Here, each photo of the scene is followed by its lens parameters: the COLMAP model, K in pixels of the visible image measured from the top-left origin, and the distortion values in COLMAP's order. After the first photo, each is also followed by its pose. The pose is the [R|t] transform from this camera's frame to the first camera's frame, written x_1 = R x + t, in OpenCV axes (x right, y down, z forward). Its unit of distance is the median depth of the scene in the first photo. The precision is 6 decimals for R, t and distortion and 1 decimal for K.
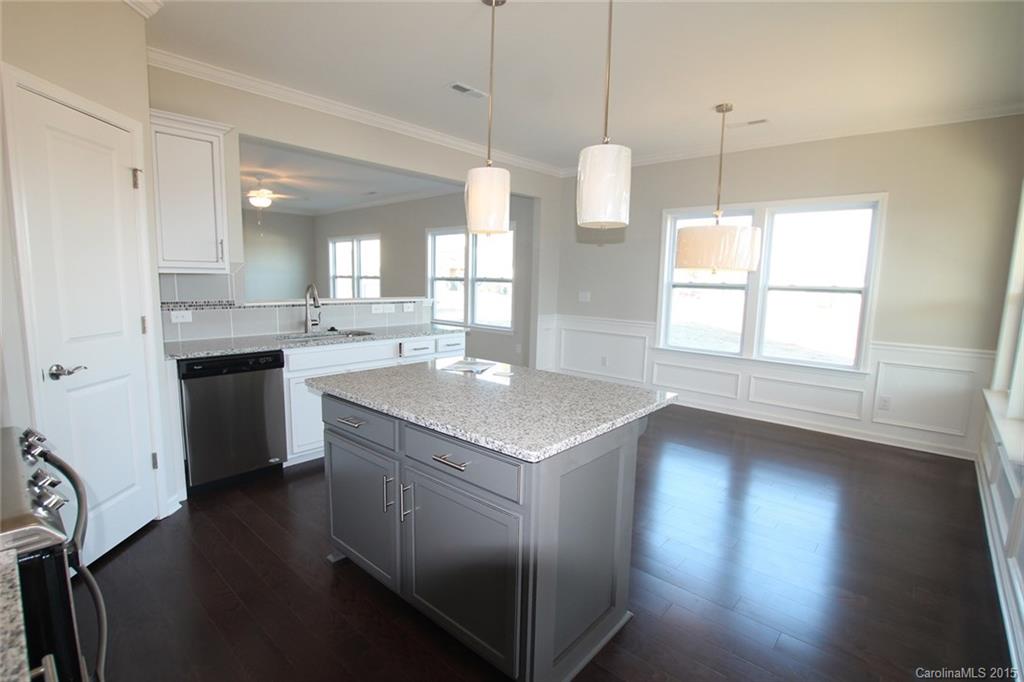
lens RADIAL K [[487.5, 0, 507.2], [0, 487.5, 345.3], [0, 0, 1]] dist [-0.030272, -0.000253]
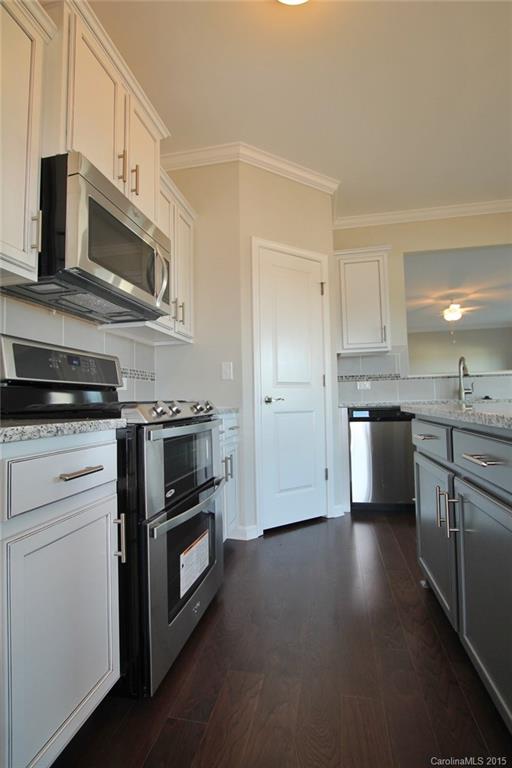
lens RADIAL K [[365.6, 0, 256.0], [0, 365.6, 384.0], [0, 0, 1]] dist [-0.030272, -0.000253]
pose [[0.495067, -0.075715, -0.865549, 0.105701], [-0.086258, 0.986991, -0.135675, 0.109742], [0.864562, 0.141829, 0.482096, 0.190452]]
